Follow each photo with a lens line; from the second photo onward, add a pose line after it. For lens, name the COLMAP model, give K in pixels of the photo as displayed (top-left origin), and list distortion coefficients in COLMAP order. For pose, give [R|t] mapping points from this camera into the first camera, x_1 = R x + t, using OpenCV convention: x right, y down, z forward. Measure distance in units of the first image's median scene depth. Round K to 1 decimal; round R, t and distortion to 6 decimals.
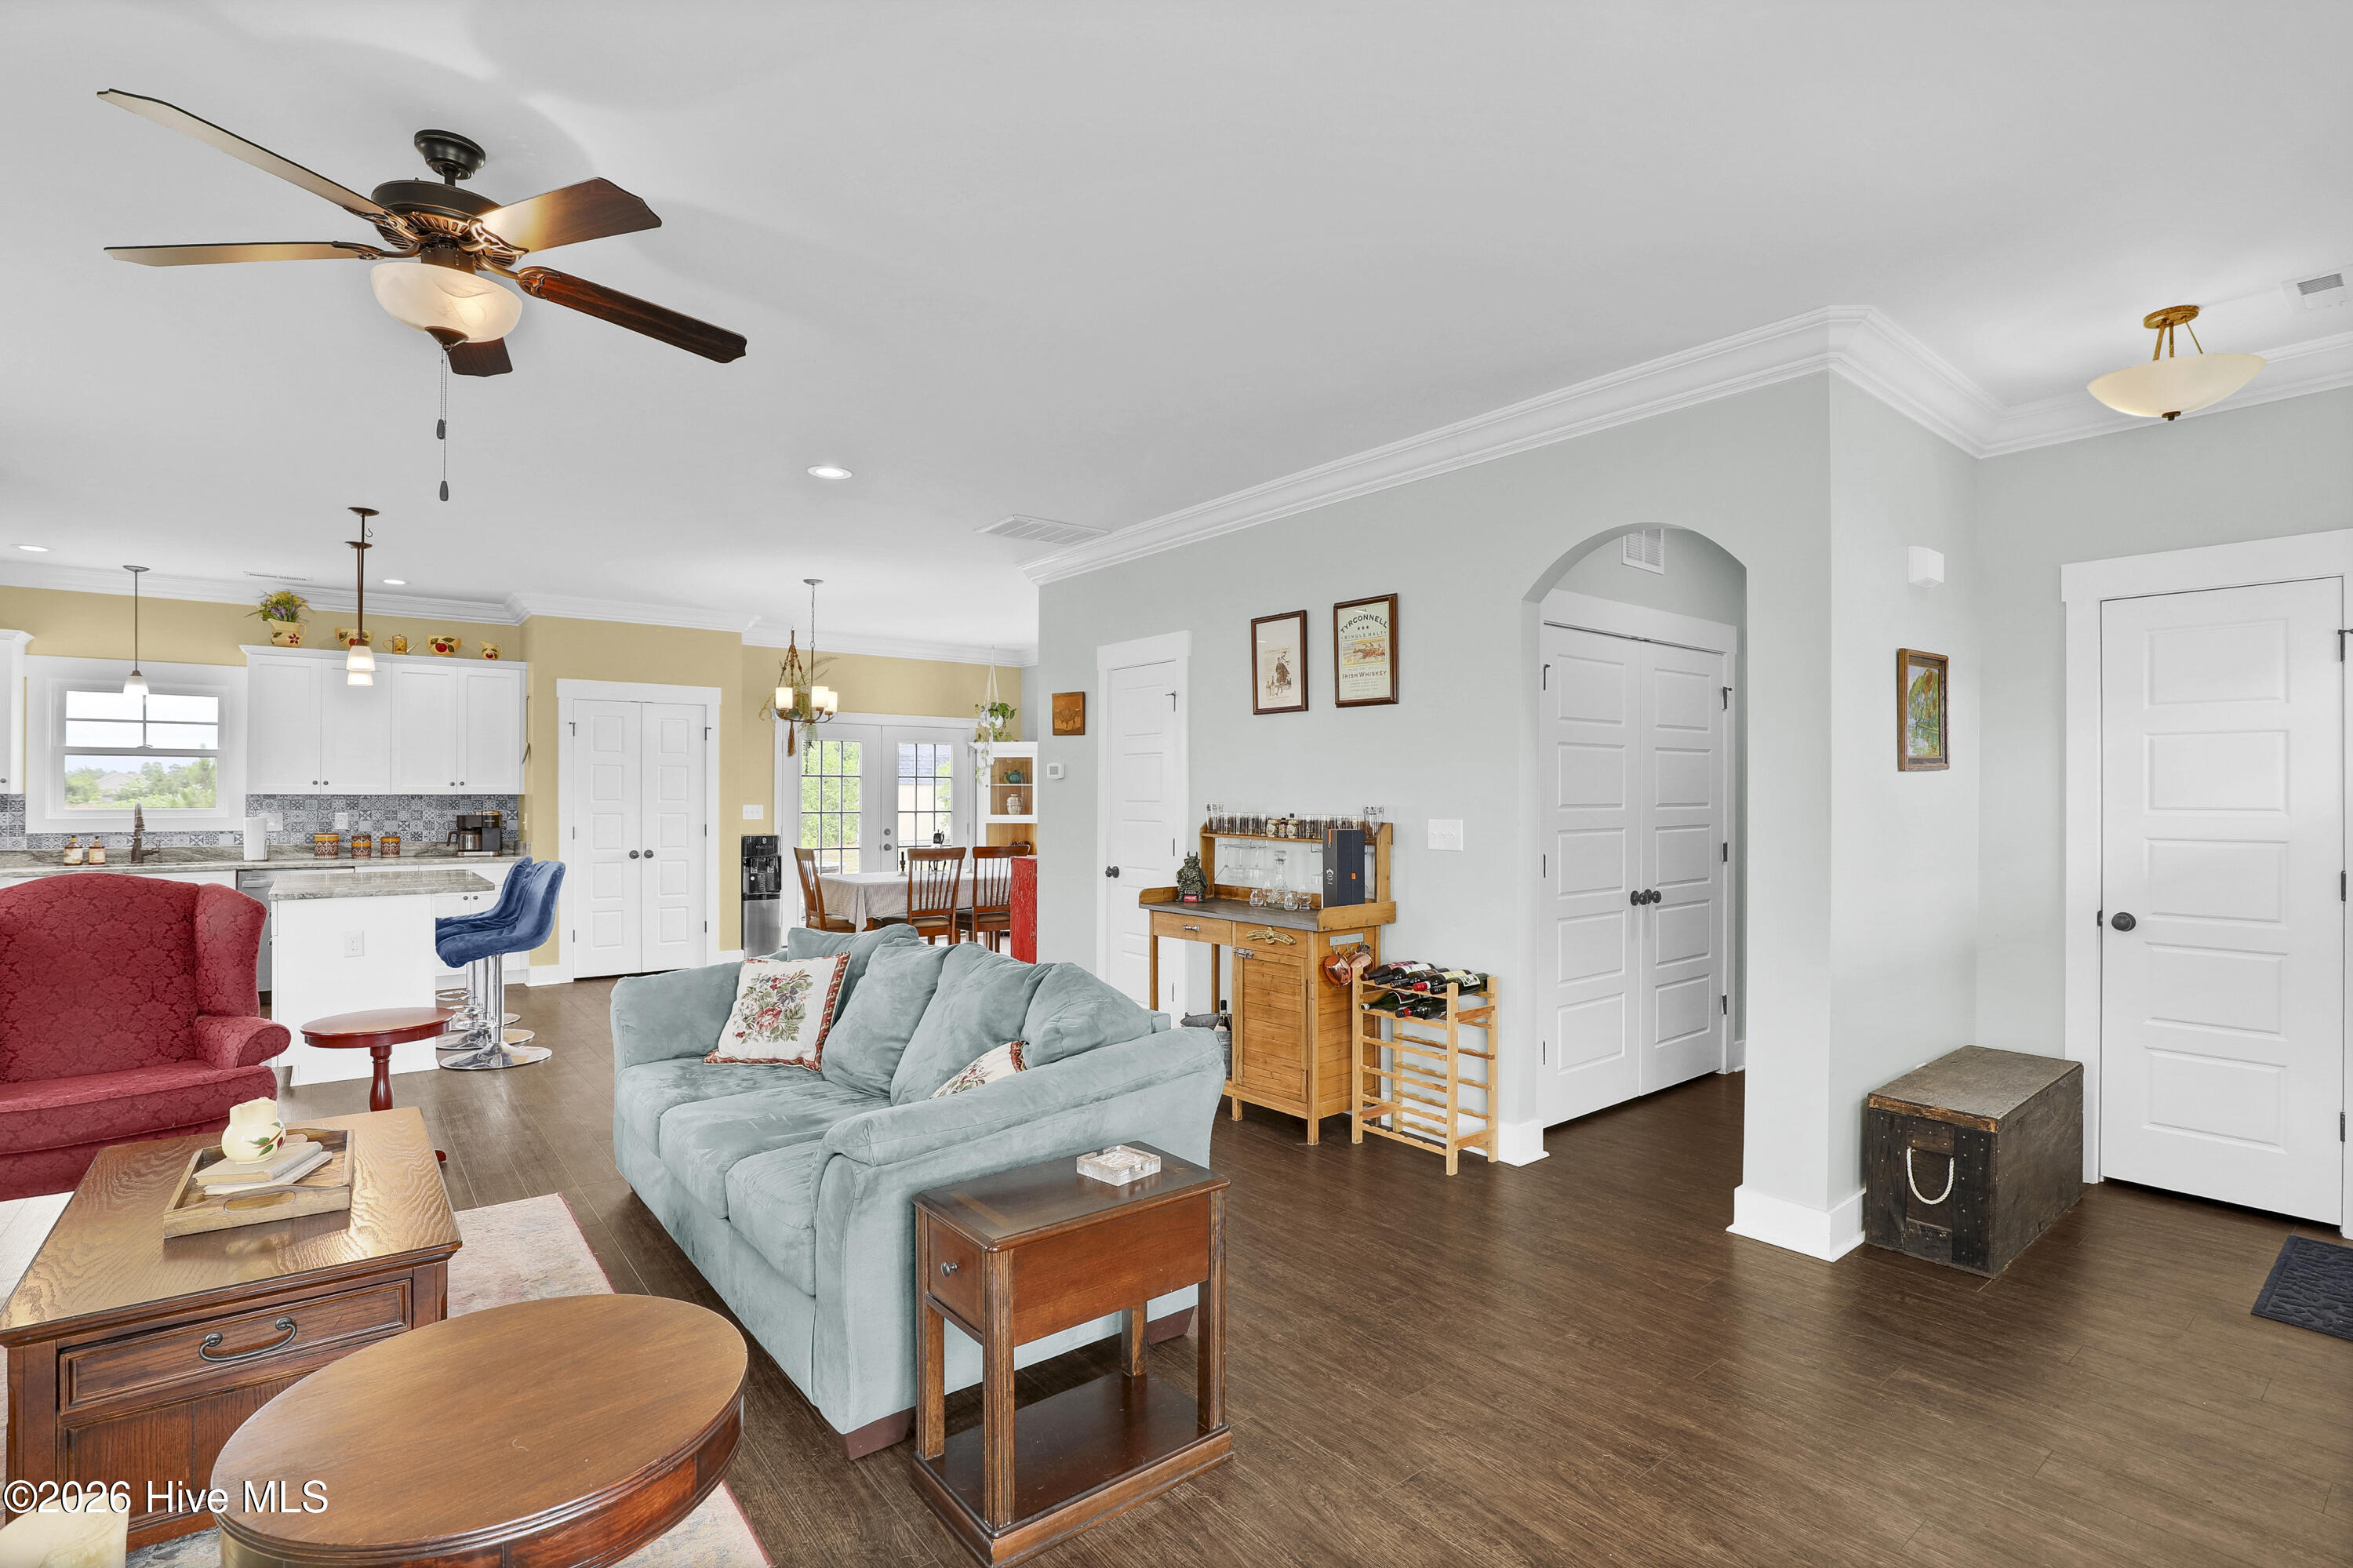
lens RADIAL K [[1093.5, 0, 1187.0], [0, 1093.5, 788.9], [0, 0, 1]] dist [0.002776, 0.000348]
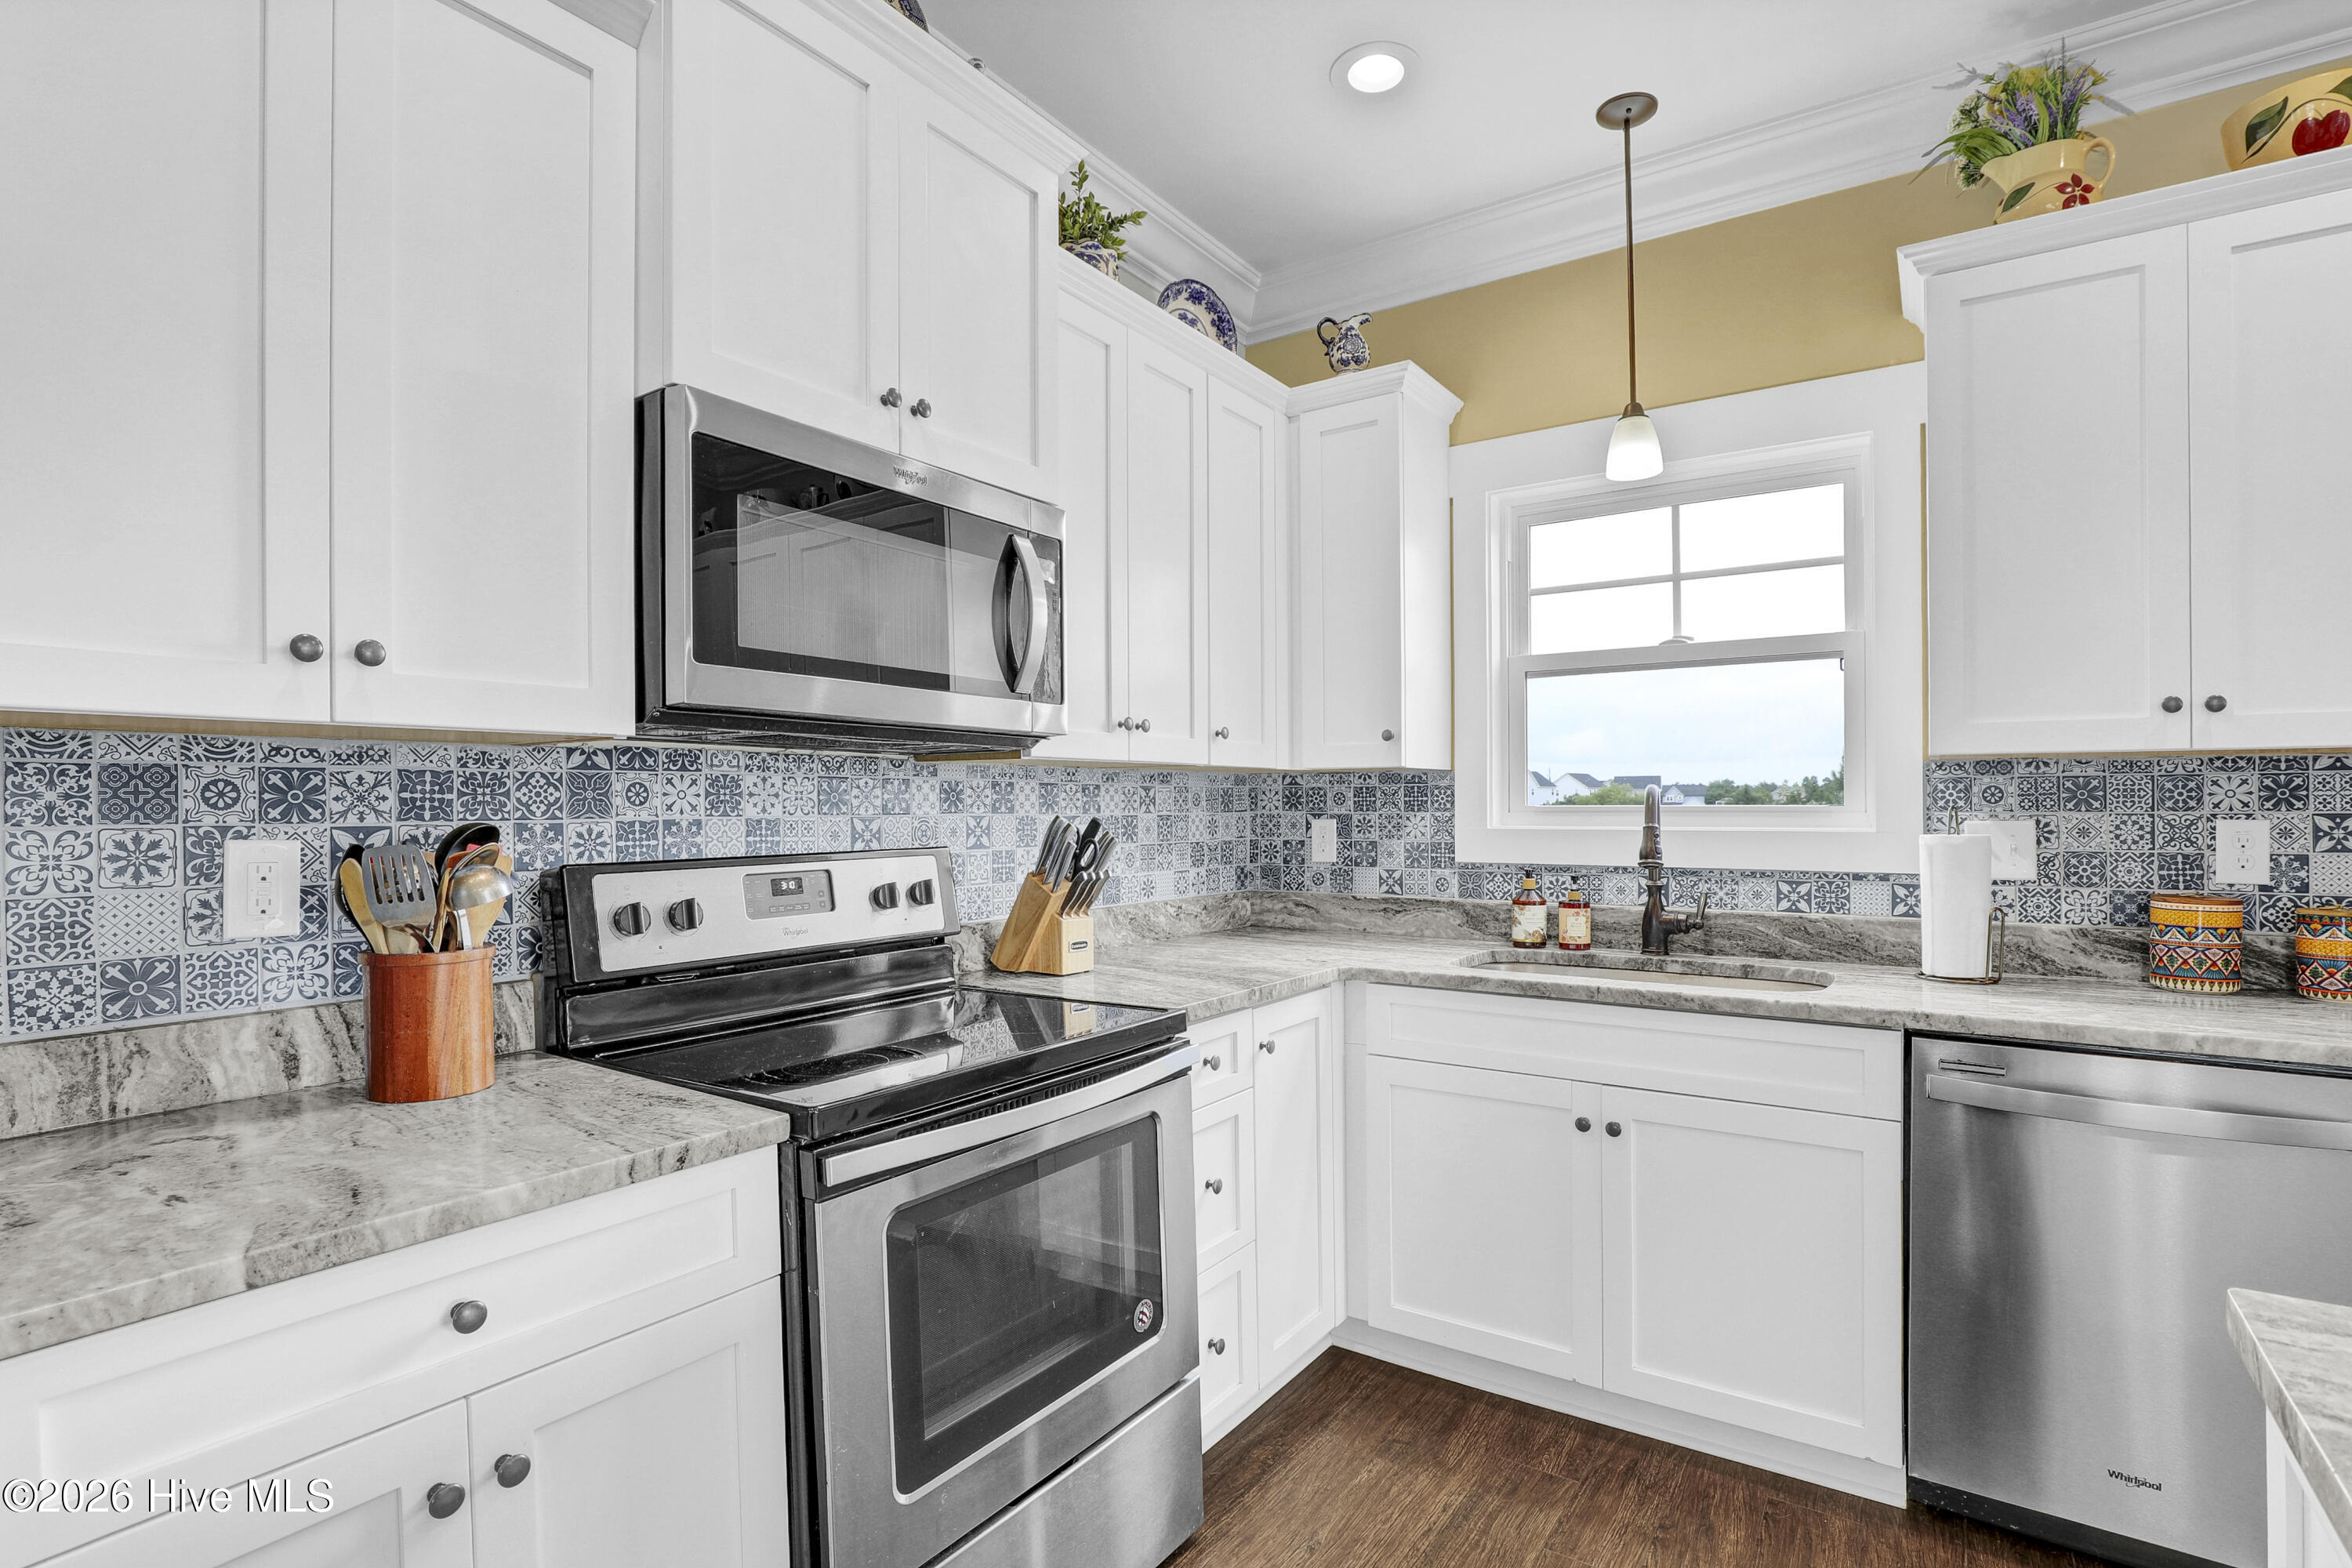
lens RADIAL K [[1093.0, 0, 1189.5], [0, 1093.0, 793.2], [0, 0, 1]] dist [0.002776, 0.000348]
pose [[0.285538, -0.010004, -0.958315, -0.623476], [0.013712, 0.999886, -0.006352, 0.013884], [0.958269, -0.011327, 0.285643, 0.714732]]
